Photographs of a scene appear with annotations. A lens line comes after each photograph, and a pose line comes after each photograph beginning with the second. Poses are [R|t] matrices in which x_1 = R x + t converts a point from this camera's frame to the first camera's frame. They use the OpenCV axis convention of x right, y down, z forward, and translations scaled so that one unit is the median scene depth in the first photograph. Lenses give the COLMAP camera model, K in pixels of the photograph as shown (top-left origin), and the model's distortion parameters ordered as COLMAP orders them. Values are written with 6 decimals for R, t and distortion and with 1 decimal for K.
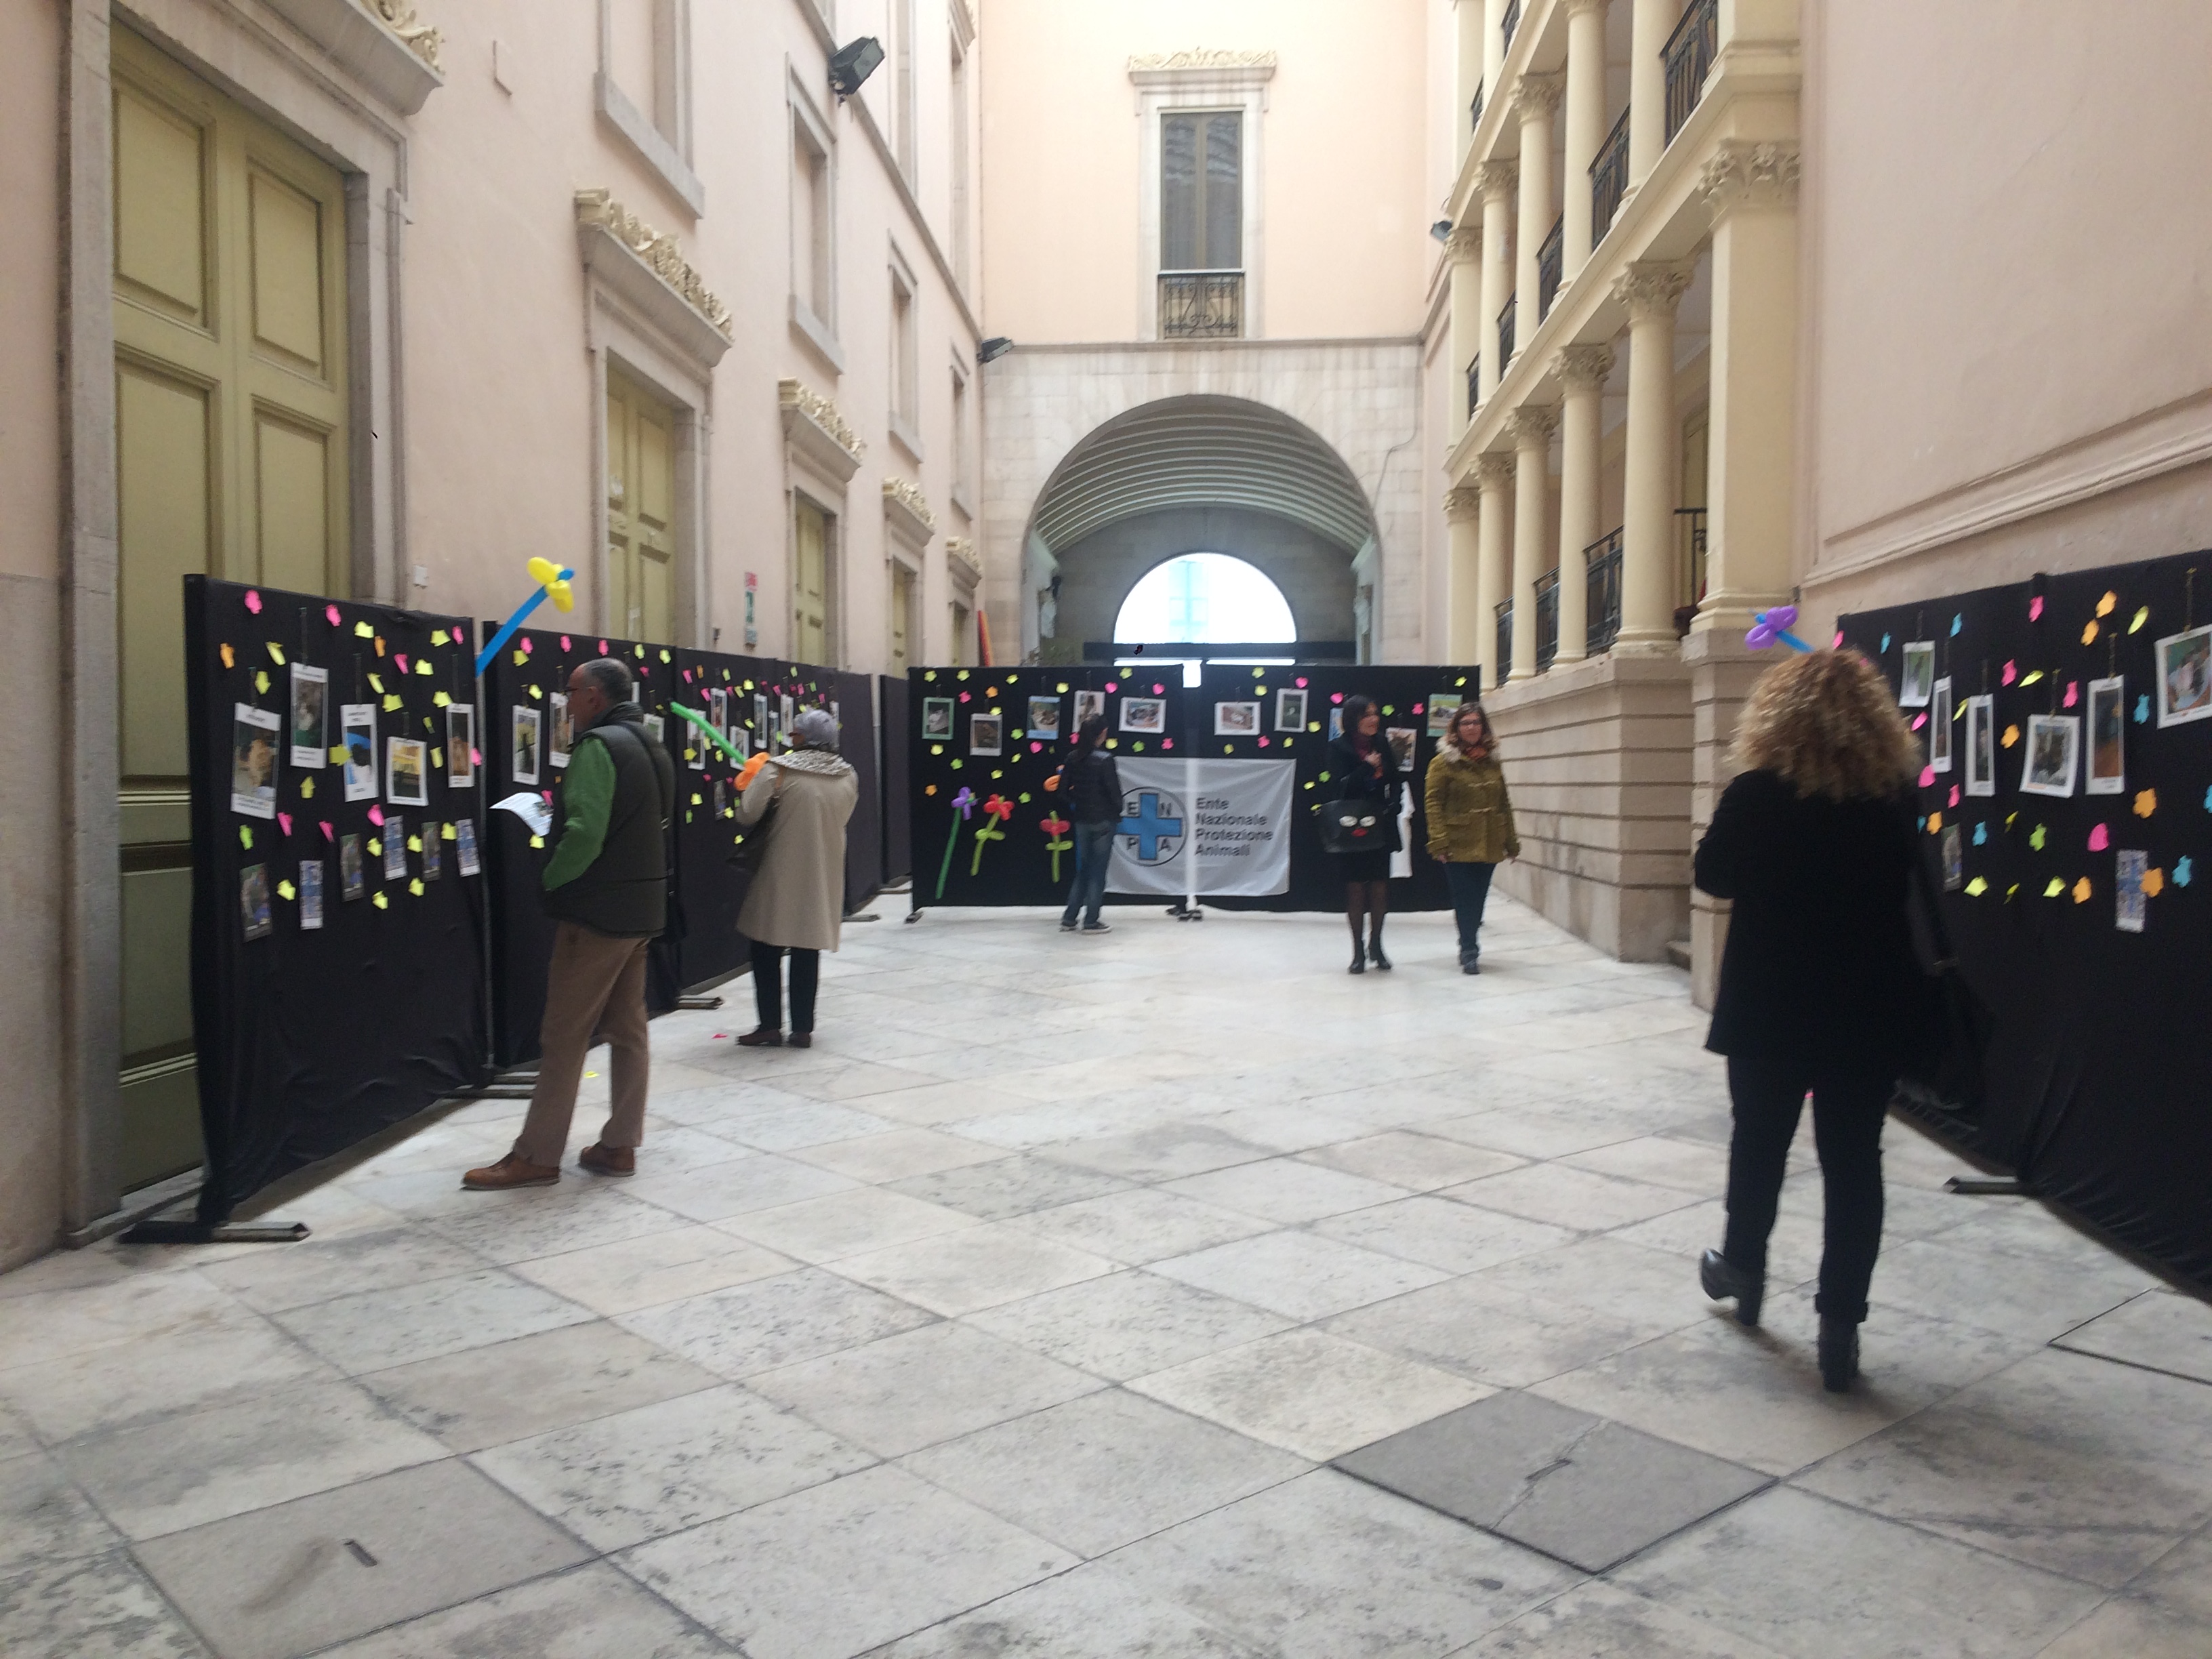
lens RADIAL K [[1874.0, 0, 1090.1], [0, 1874.0, 820.5], [0, 0, 1]] dist [0.129529, -0.194214]
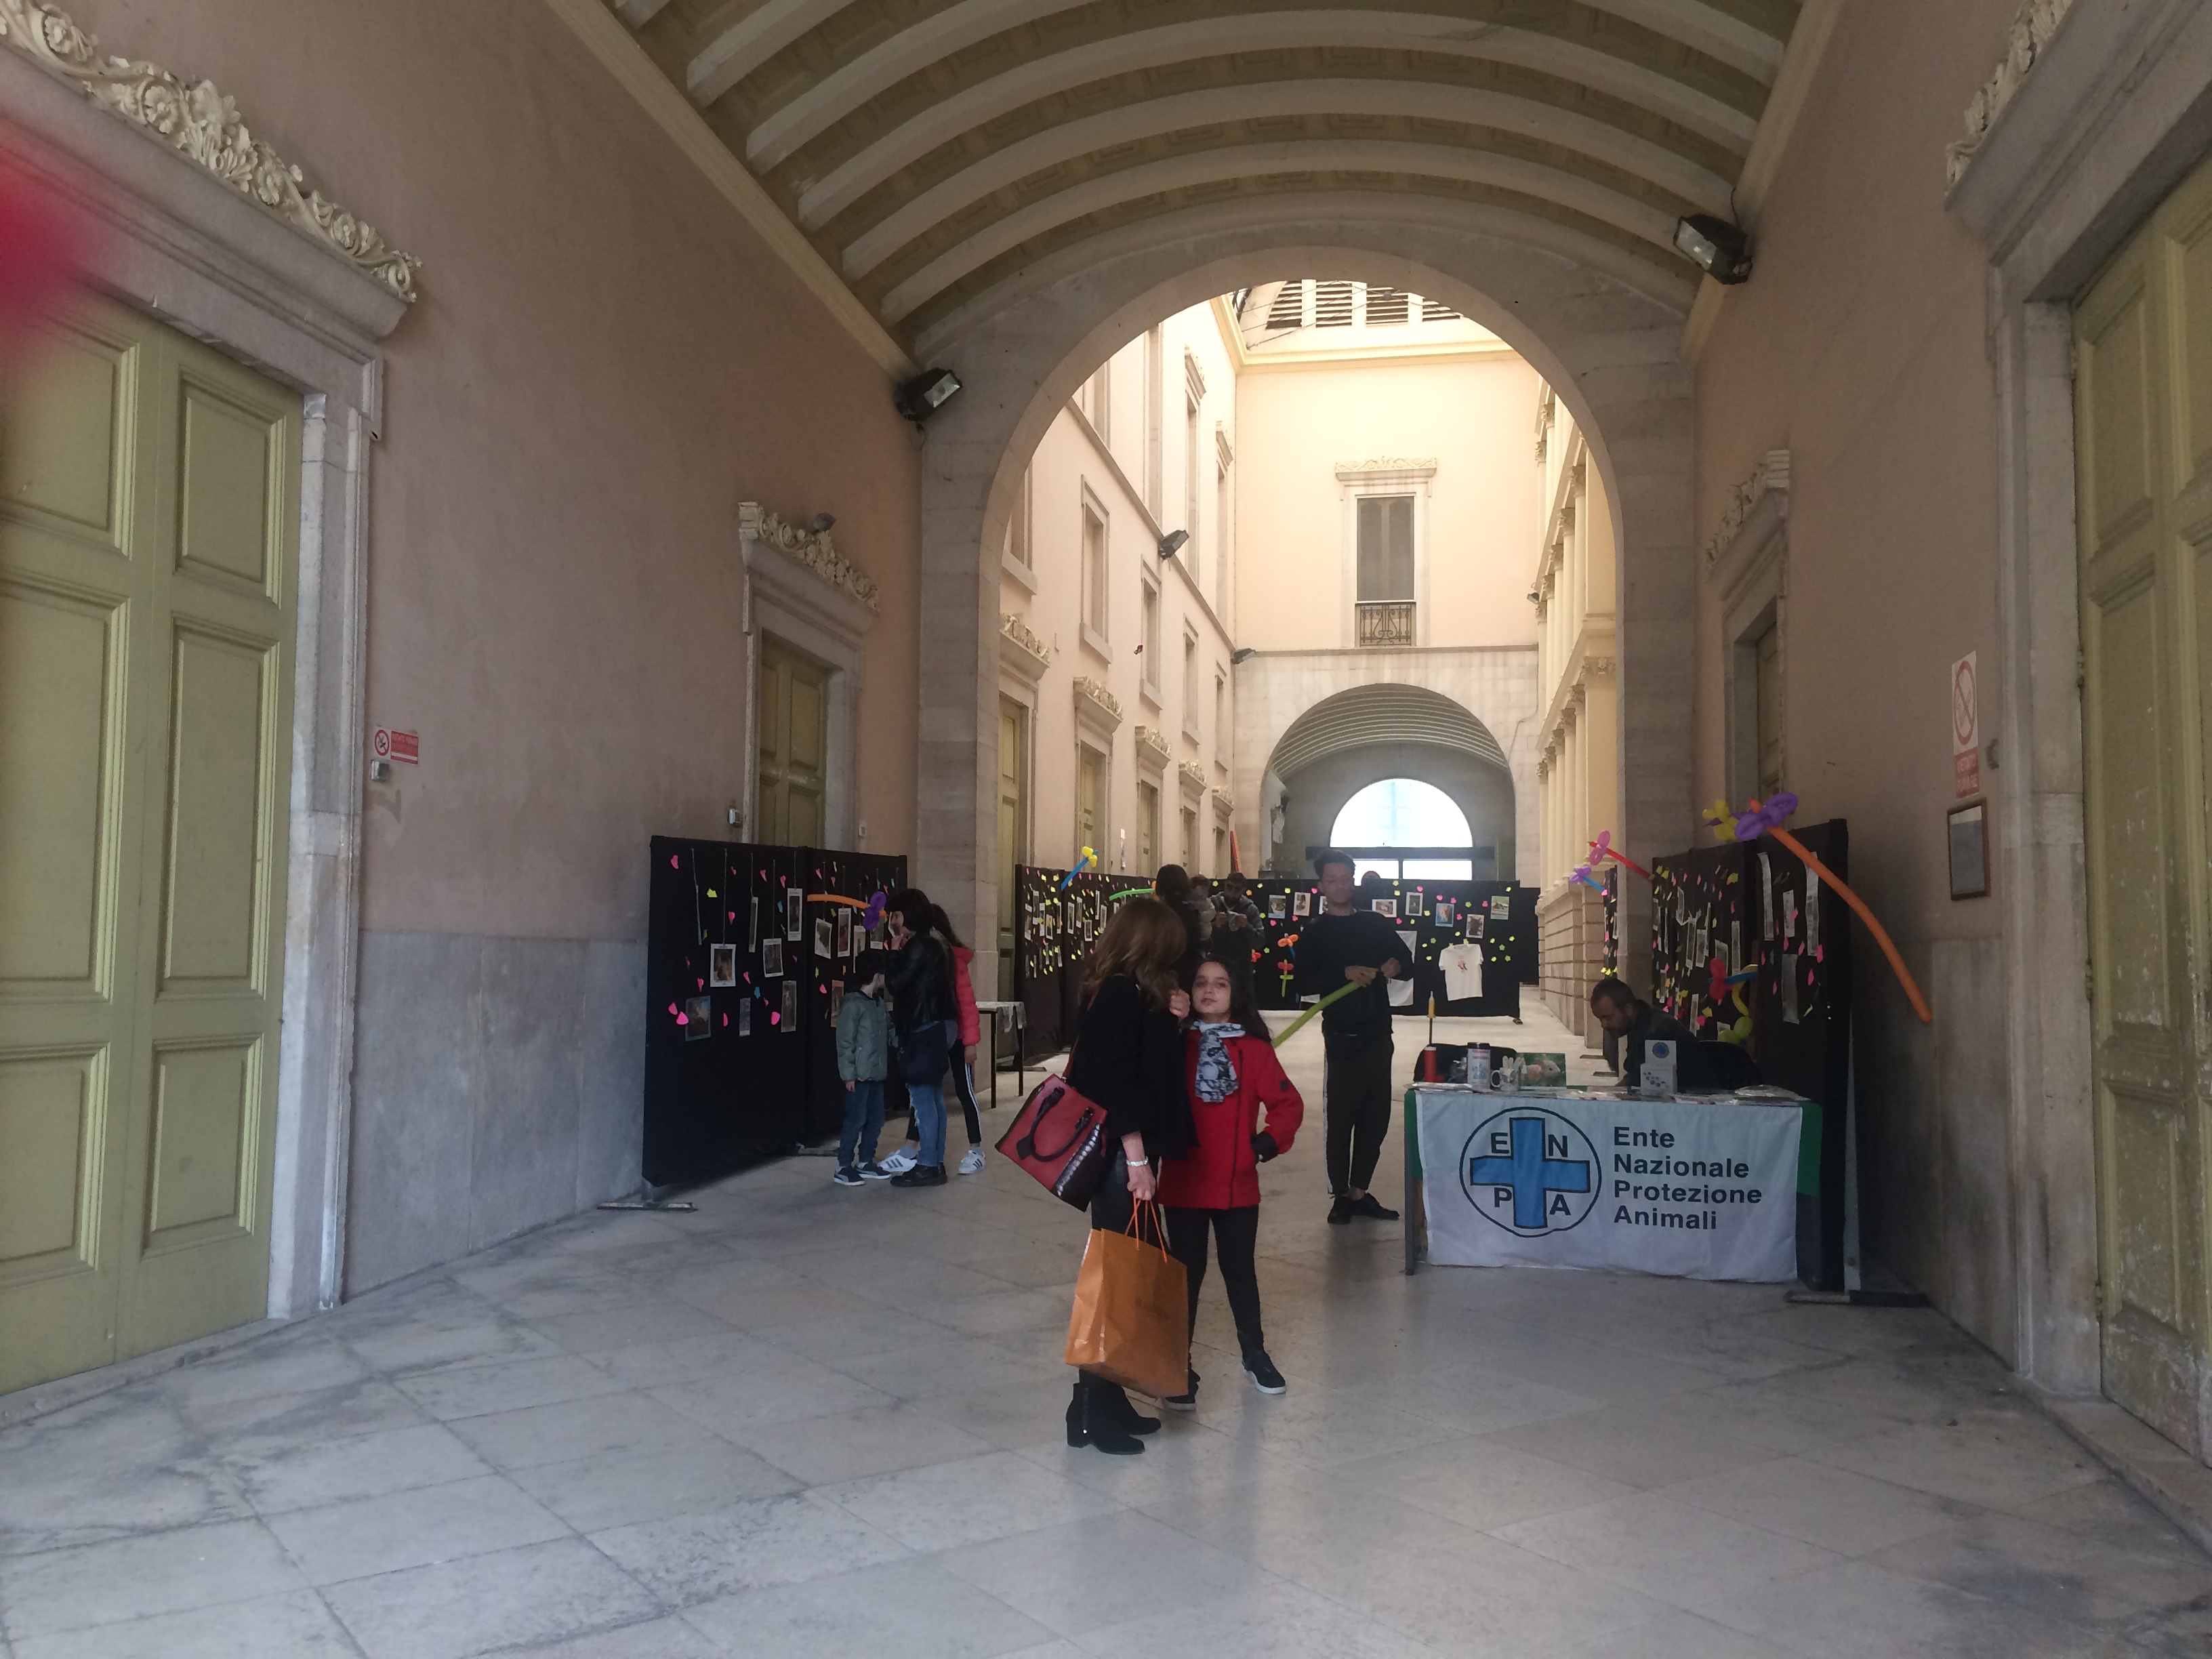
lens RADIAL K [[1874.0, 0, 1104.4], [0, 1874.0, 820.7], [0, 0, 1]] dist [0.129529, -0.194214]
pose [[0.993480, 0.001161, -0.114001, 0.016398], [-0.012270, 0.995228, -0.096801, 0.040735], [0.113345, 0.097569, 0.988753, -0.833959]]
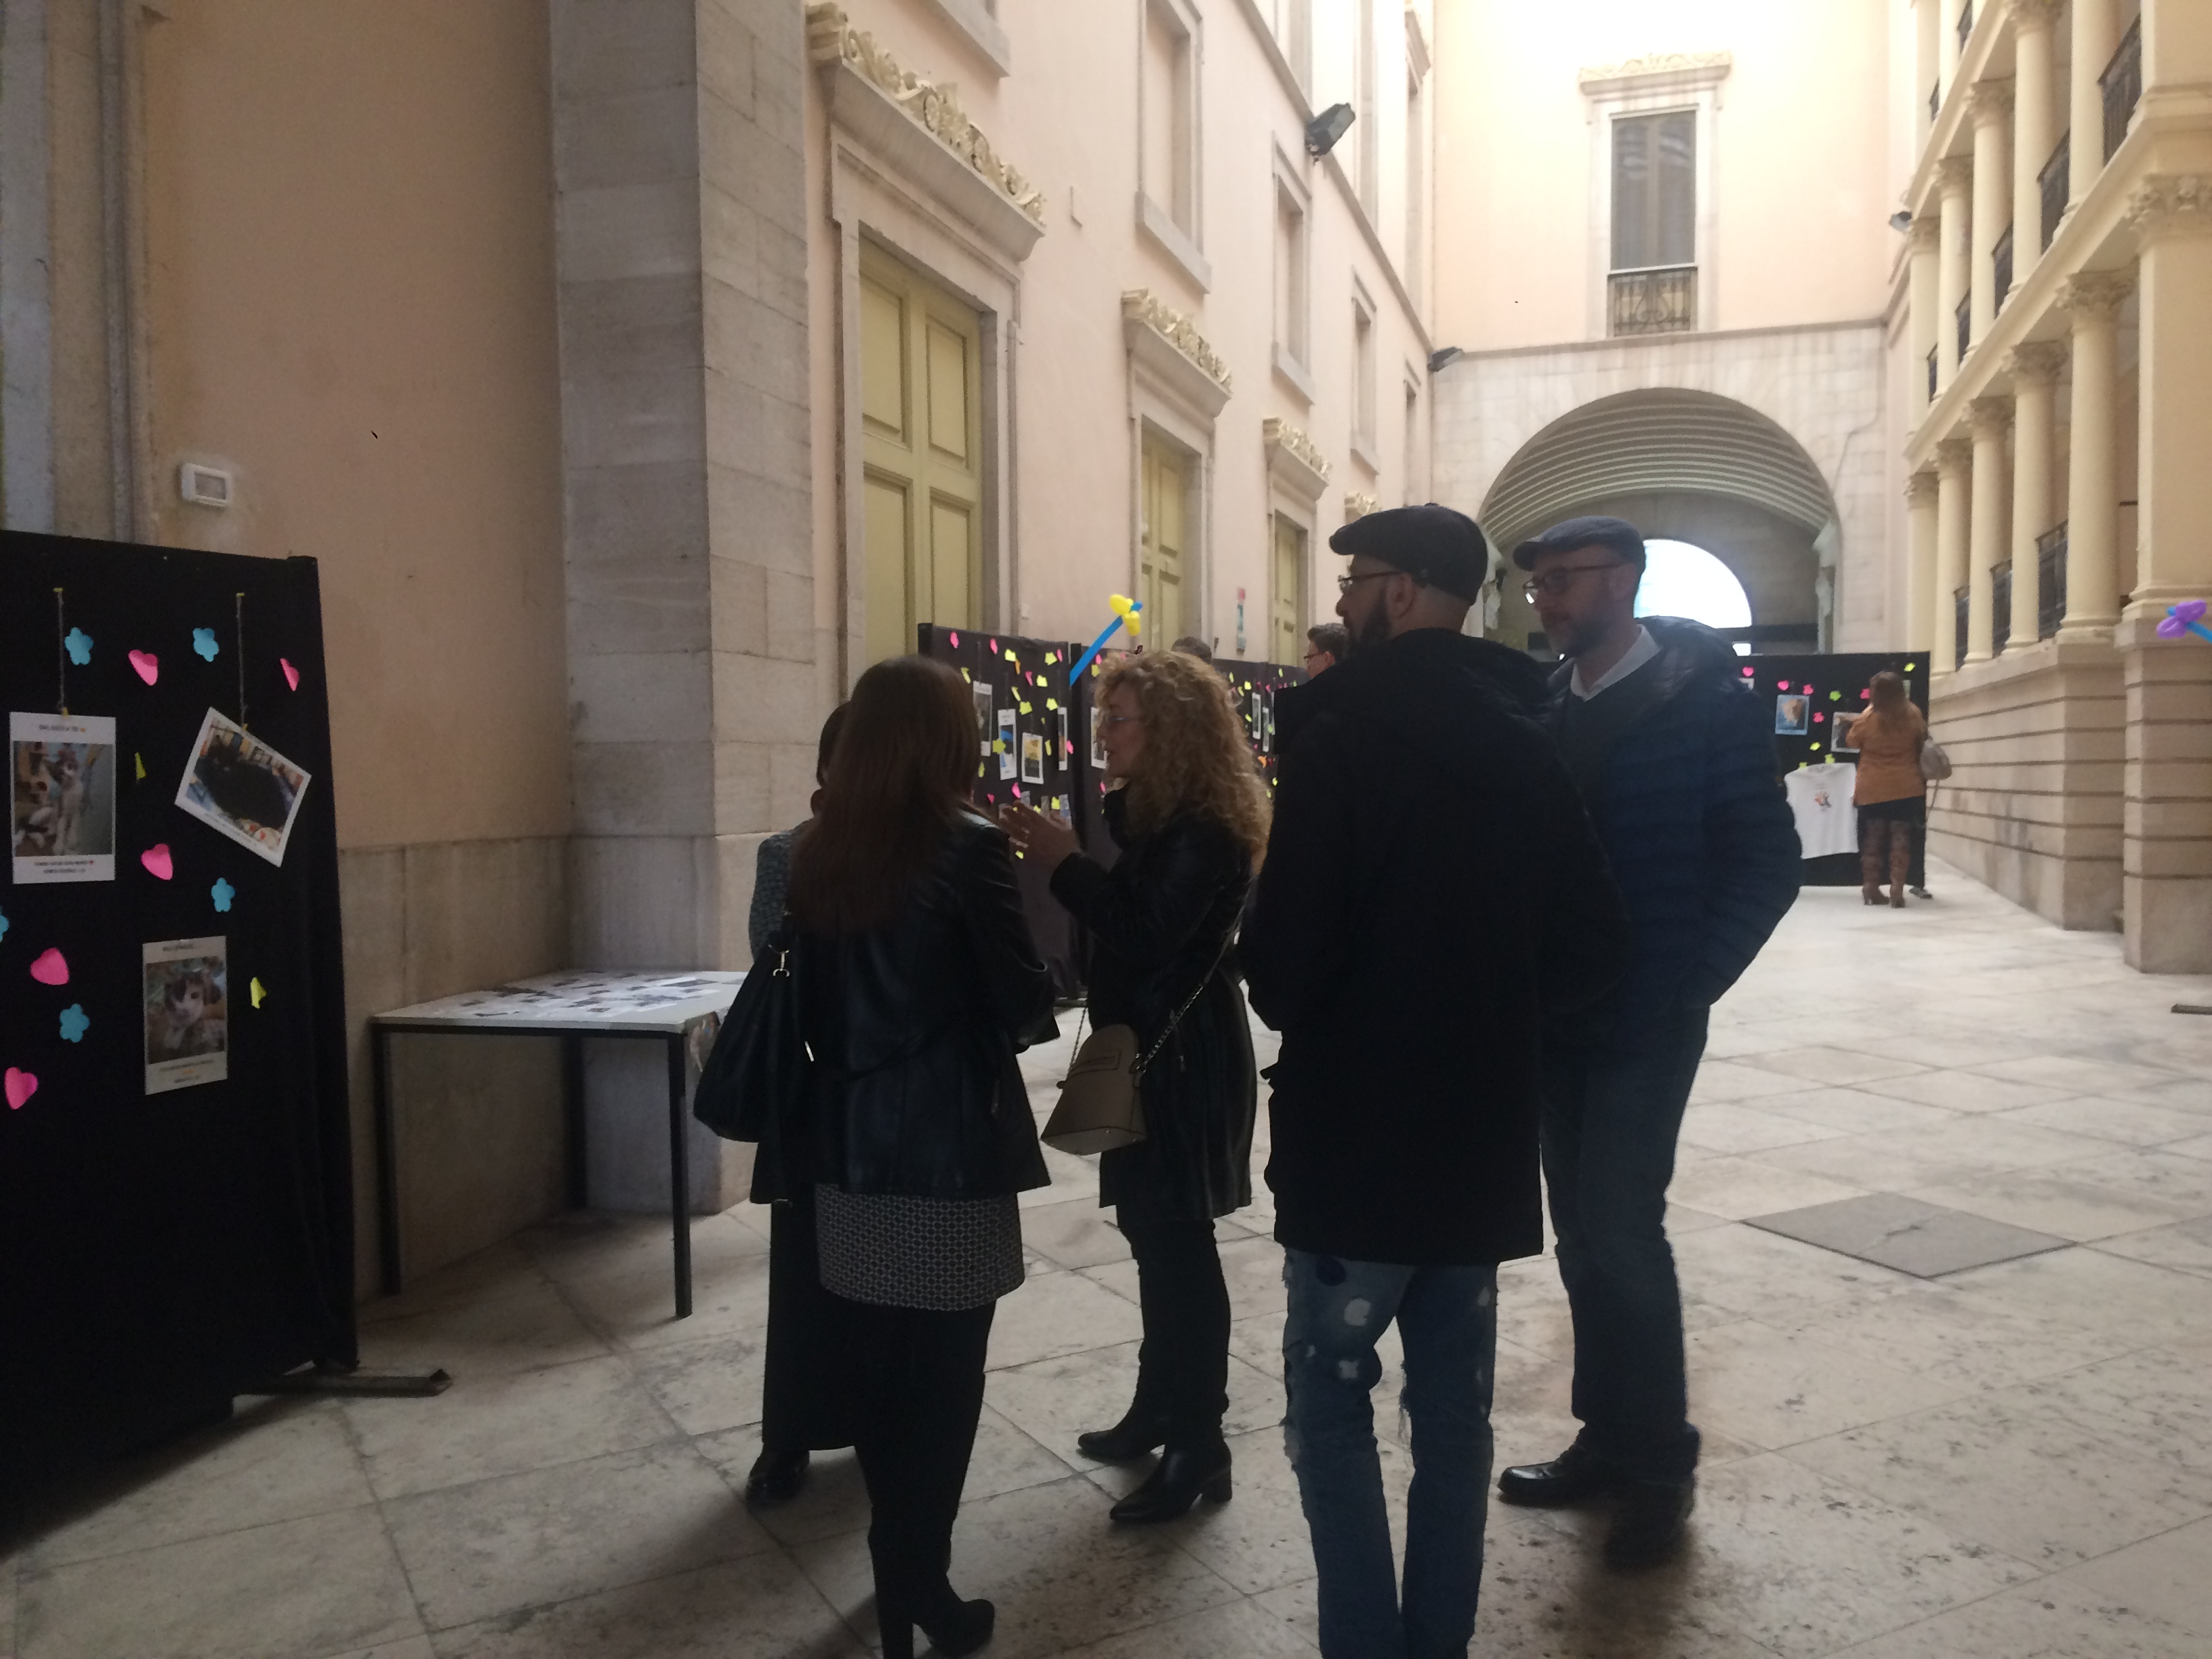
lens RADIAL K [[1874.0, 0, 1082.2], [0, 1874.0, 825.9], [0, 0, 1]] dist [0.129529, -0.194214]
pose [[0.973080, -0.000789, -0.230466, -0.007894], [0.002490, 0.999972, 0.007091, 0.006340], [0.230454, -0.007474, 0.973054, -0.143801]]
